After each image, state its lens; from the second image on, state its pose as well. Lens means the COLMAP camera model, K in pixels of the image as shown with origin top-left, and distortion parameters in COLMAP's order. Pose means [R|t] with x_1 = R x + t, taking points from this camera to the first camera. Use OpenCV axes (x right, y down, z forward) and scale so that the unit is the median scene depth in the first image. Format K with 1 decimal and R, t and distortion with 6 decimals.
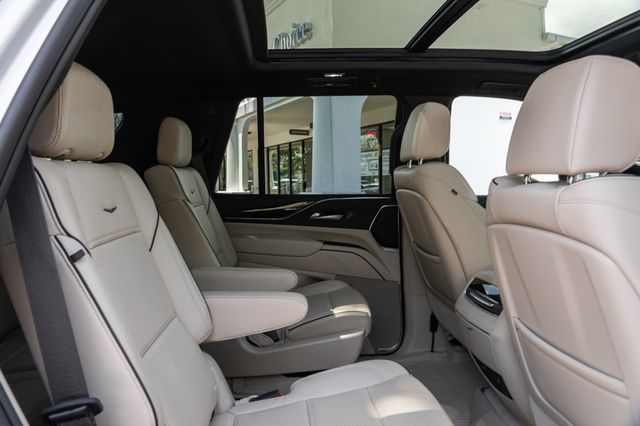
lens RADIAL K [[478.0, 0, 300.5], [0, 478.0, 211.1], [0, 0, 1]] dist [-0.002796, -0.001251]
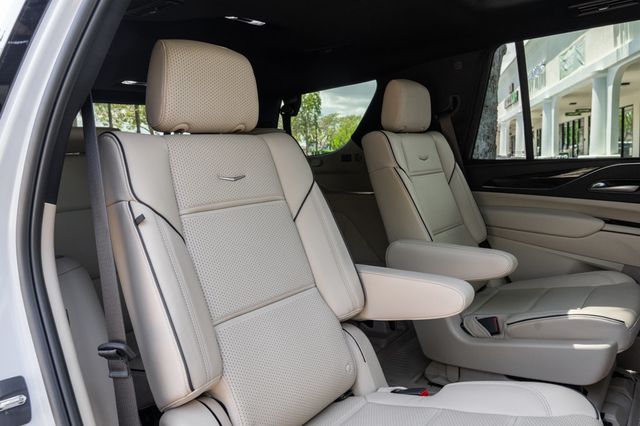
lens RADIAL K [[488.7, 0, 333.5], [0, 488.7, 211.8], [0, 0, 1]] dist [-0.010748, -0.005489]
pose [[0.780871, 0.047877, -0.622855, 0.216399], [-0.004417, 0.997457, 0.071135, -0.002933], [0.624676, -0.052796, 0.779097, 0.138640]]
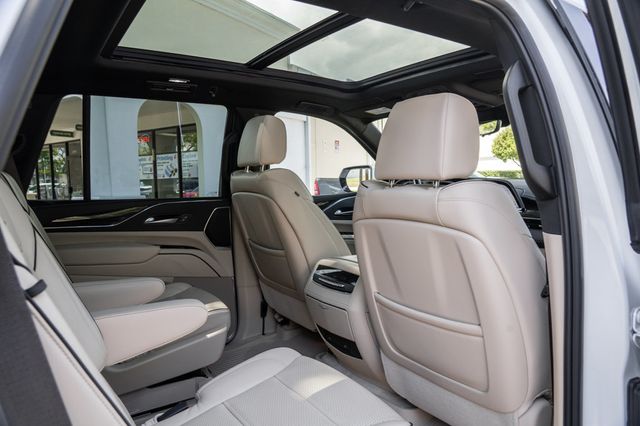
lens RADIAL K [[429.8, 0, 320.0], [0, 429.8, 213.0], [0, 0, 1]] dist [-0.009164, -0.003810]
pose [[0.846820, -0.041450, 0.530262, -0.160631], [0.038990, 0.999114, 0.015834, -0.006753], [-0.530449, 0.007266, 0.847686, 0.068044]]
